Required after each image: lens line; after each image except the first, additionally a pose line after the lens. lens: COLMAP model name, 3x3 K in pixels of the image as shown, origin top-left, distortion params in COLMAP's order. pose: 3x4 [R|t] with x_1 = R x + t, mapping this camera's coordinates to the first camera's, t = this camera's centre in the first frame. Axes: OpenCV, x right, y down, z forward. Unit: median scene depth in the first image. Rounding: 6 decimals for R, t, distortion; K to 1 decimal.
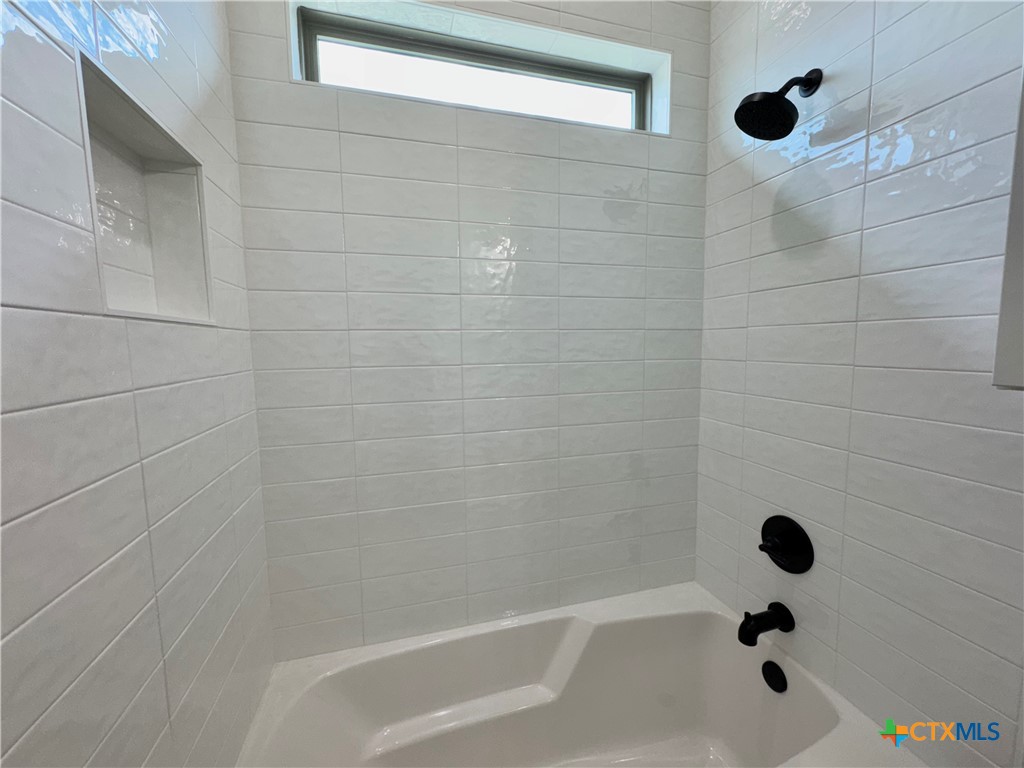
lens RADIAL K [[408.7, 0, 511.6], [0, 408.7, 384.1], [0, 0, 1]] dist [-0.002481, 0.000482]
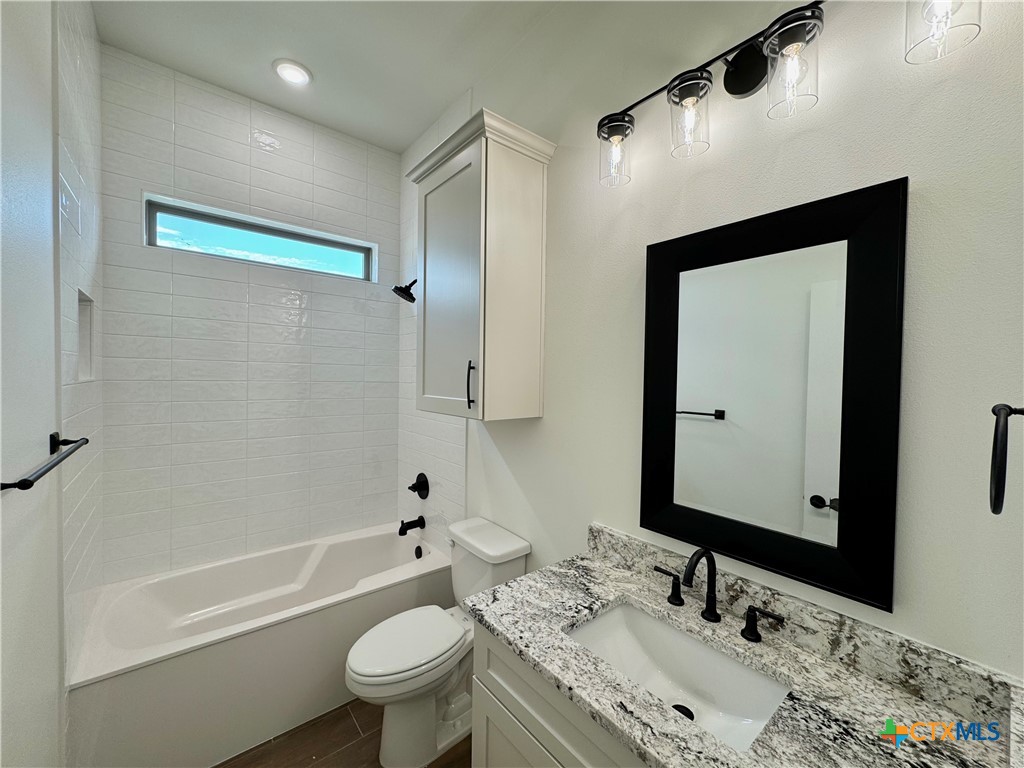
lens RADIAL K [[408.7, 0, 511.6], [0, 408.7, 384.1], [0, 0, 1]] dist [-0.002481, 0.000482]
pose [[0.919609, 0.023294, 0.392143, 0.247396], [0.008538, 0.996819, -0.079235, 0.033943], [-0.392742, 0.076214, 0.916485, -1.133248]]
